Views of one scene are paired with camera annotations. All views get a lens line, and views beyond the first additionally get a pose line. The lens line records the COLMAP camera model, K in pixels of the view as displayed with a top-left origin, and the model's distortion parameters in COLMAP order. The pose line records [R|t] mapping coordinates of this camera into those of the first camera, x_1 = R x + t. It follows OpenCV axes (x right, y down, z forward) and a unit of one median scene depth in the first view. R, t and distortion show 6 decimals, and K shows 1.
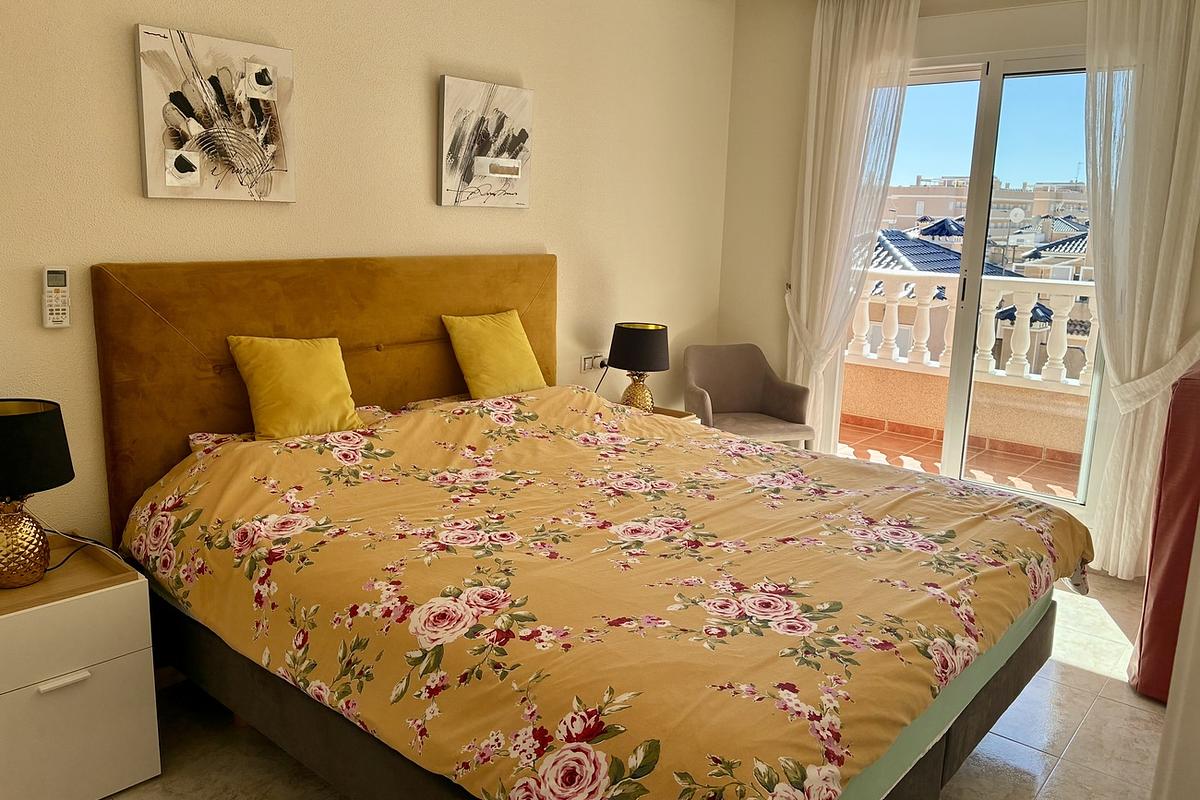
lens RADIAL K [[916.6, 0, 600.0], [0, 916.6, 400.0], [0, 0, 1]] dist [0.055017, -0.065495]
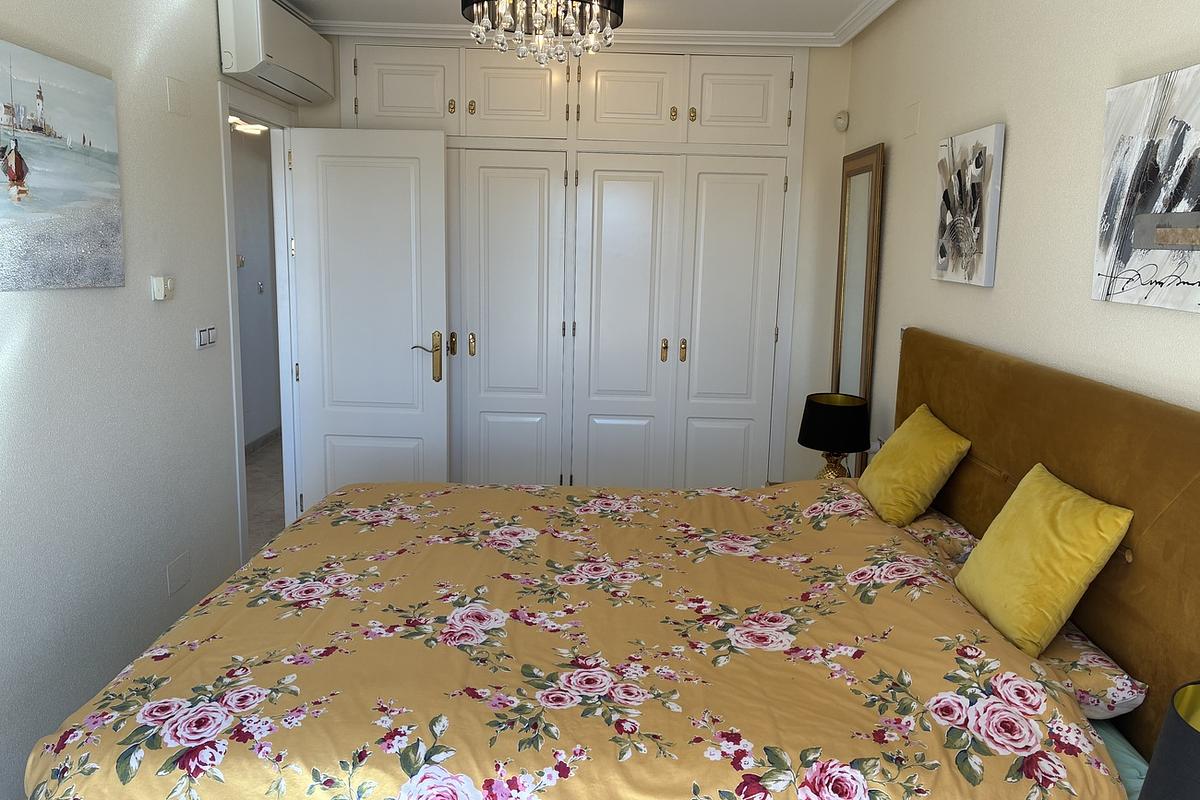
lens RADIAL K [[916.6, 0, 600.0], [0, 916.6, 400.0], [0, 0, 1]] dist [0.055017, -0.065495]
pose [[-0.758419, 0.106658, -0.642981, 0.529060], [-0.152983, 0.929827, 0.334690, -0.404089], [0.633559, 0.352200, -0.688882, 1.620910]]
